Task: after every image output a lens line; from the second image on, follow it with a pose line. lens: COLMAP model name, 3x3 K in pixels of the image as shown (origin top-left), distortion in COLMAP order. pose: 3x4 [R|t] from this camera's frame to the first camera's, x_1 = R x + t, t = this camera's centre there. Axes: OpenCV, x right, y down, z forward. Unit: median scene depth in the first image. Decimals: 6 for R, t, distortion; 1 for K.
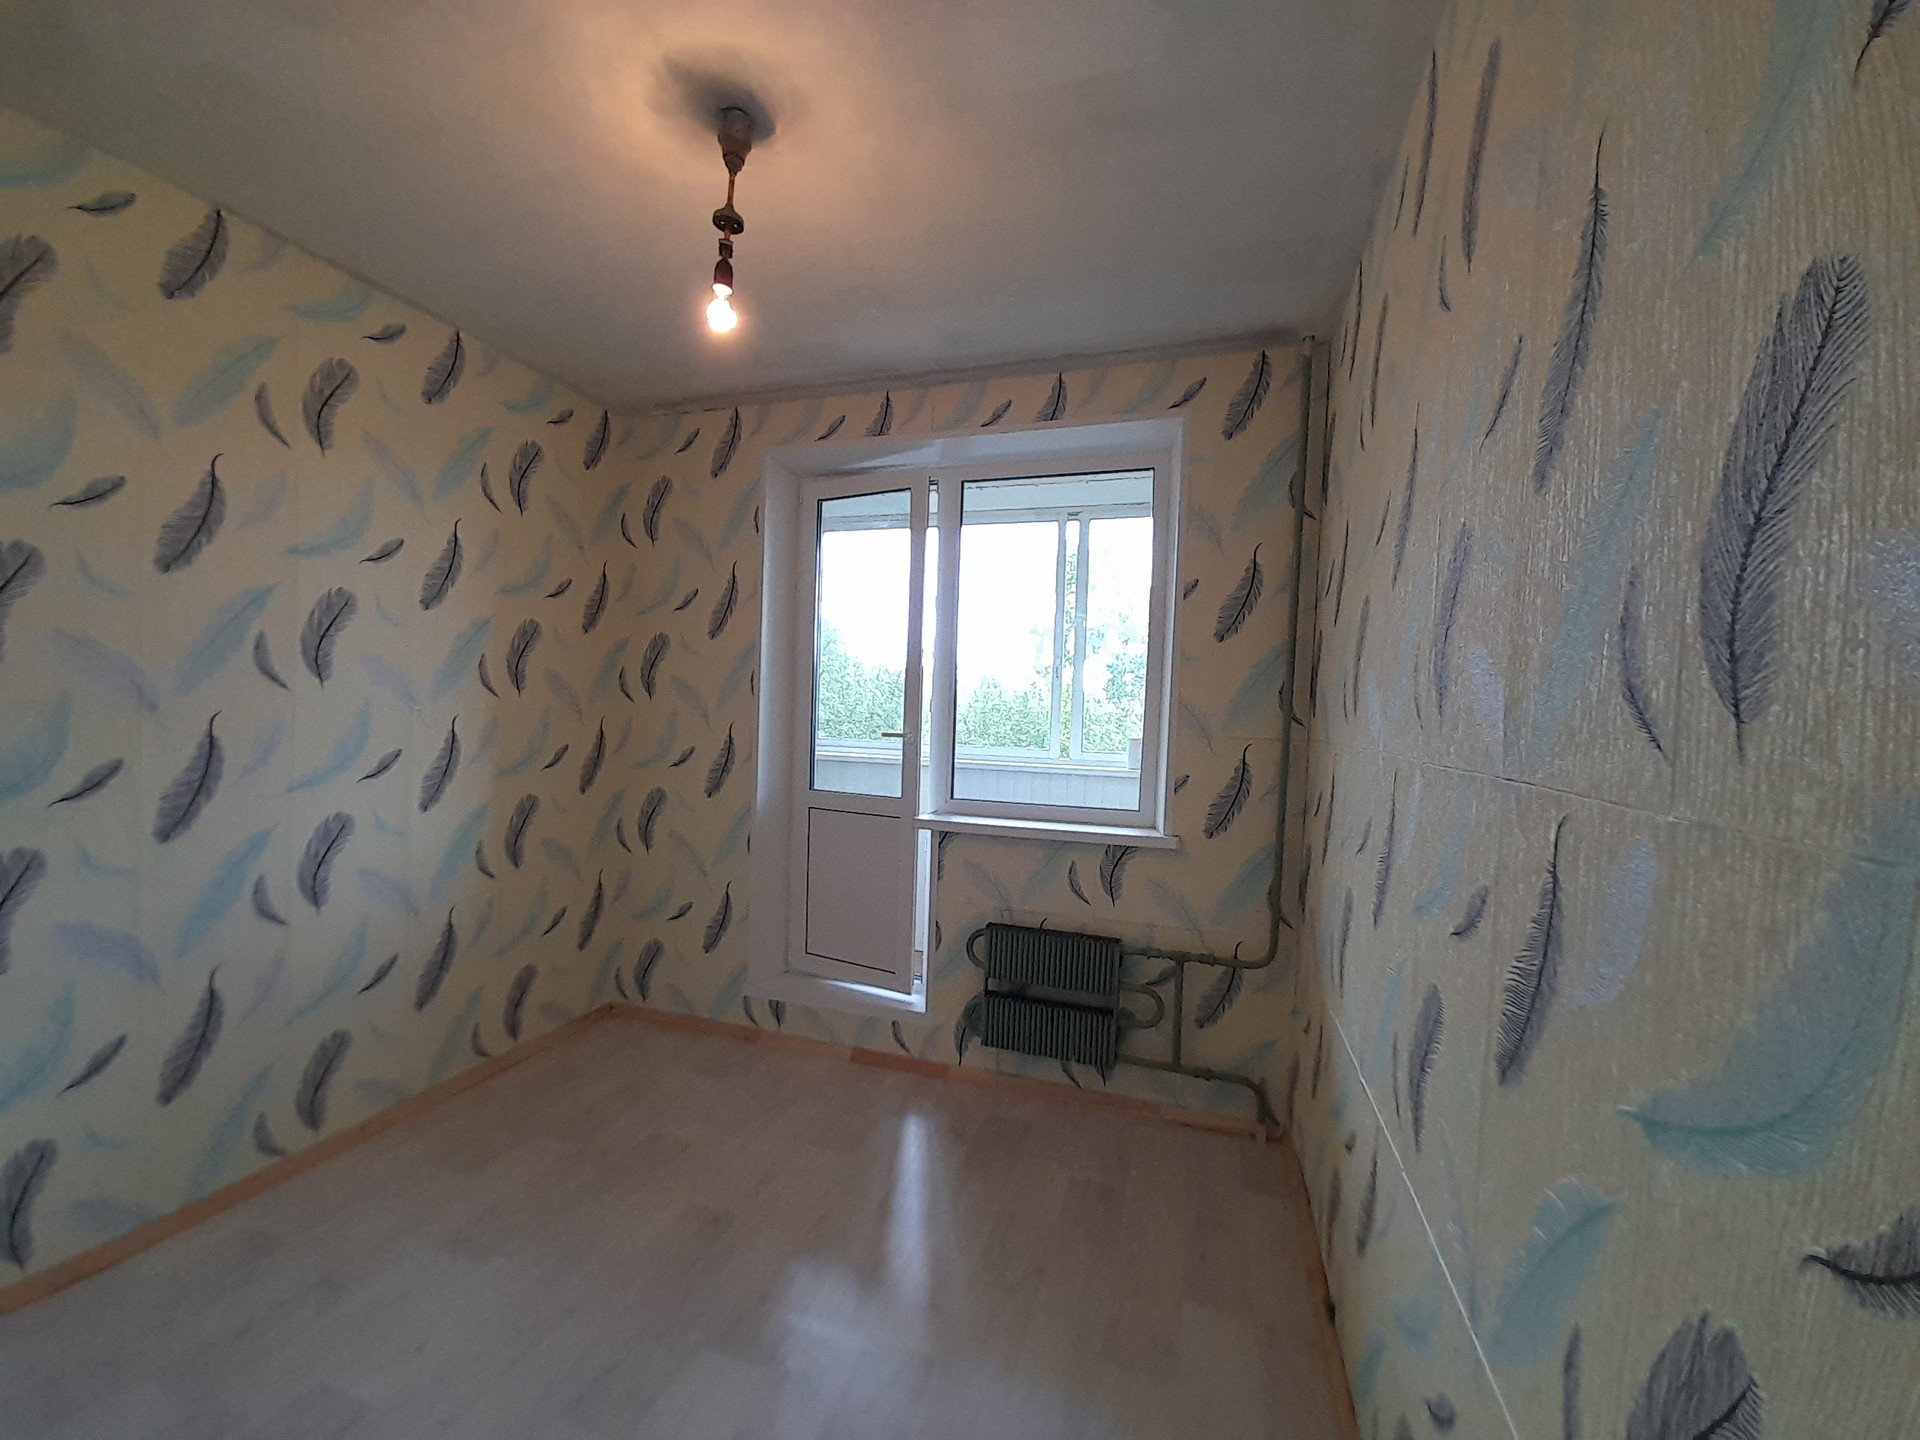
lens RADIAL K [[764.6, 0, 964.2], [0, 764.6, 721.5], [0, 0, 1]] dist [0.004430, -0.000971]
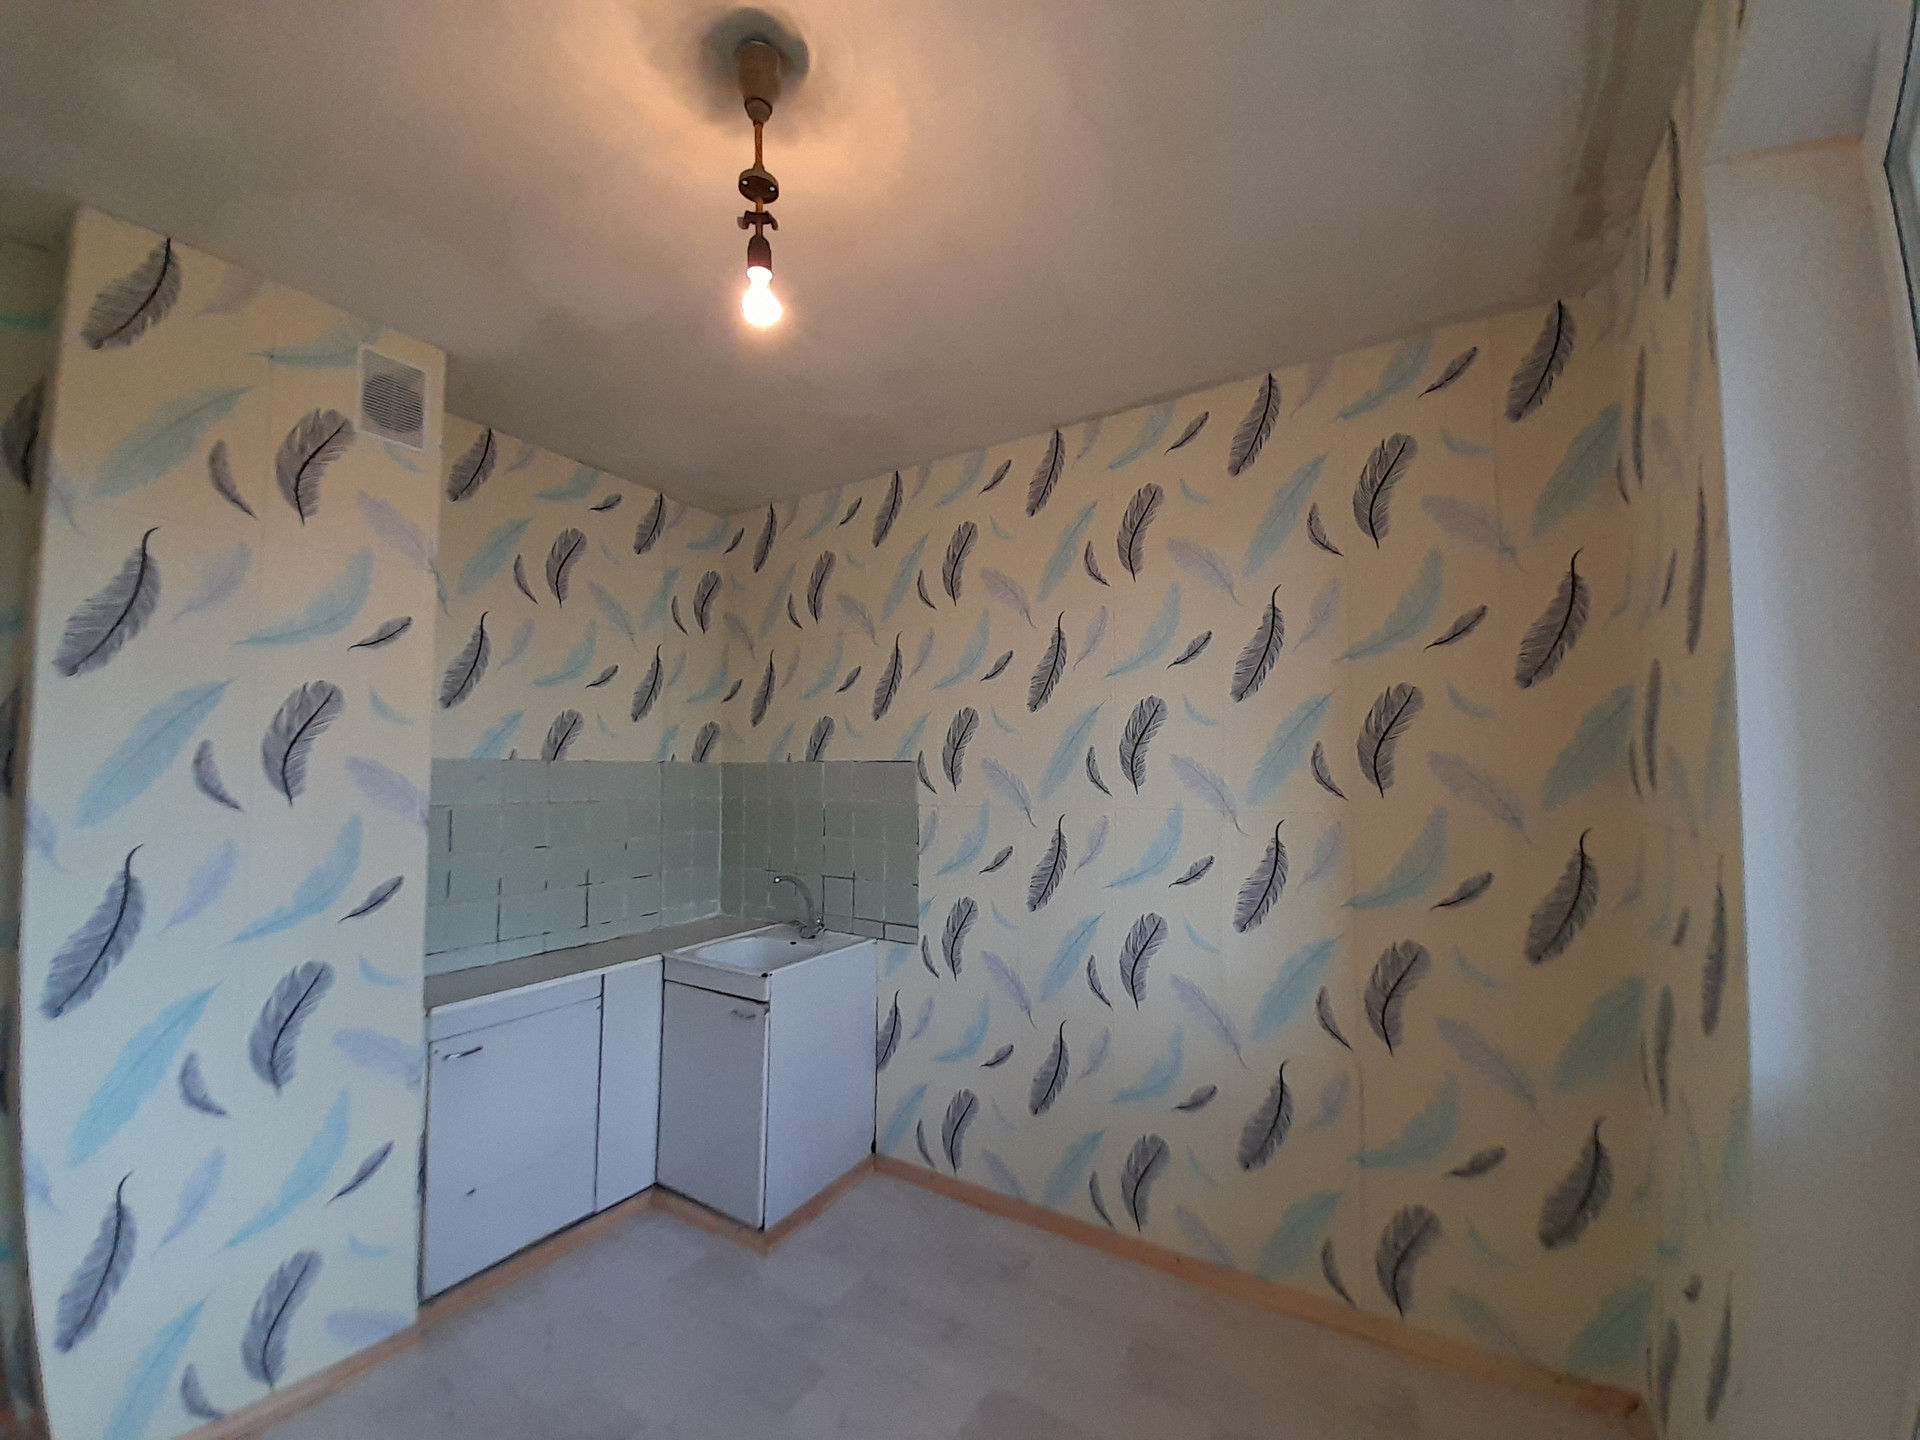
lens RADIAL K [[764.6, 0, 971.3], [0, 764.6, 724.1], [0, 0, 1]] dist [0.004430, -0.000971]
pose [[-0.245579, -0.087578, -0.965412, 0.250371], [-0.013197, 0.996120, -0.087006, -0.041000], [0.969287, -0.008627, -0.245782, 1.007557]]
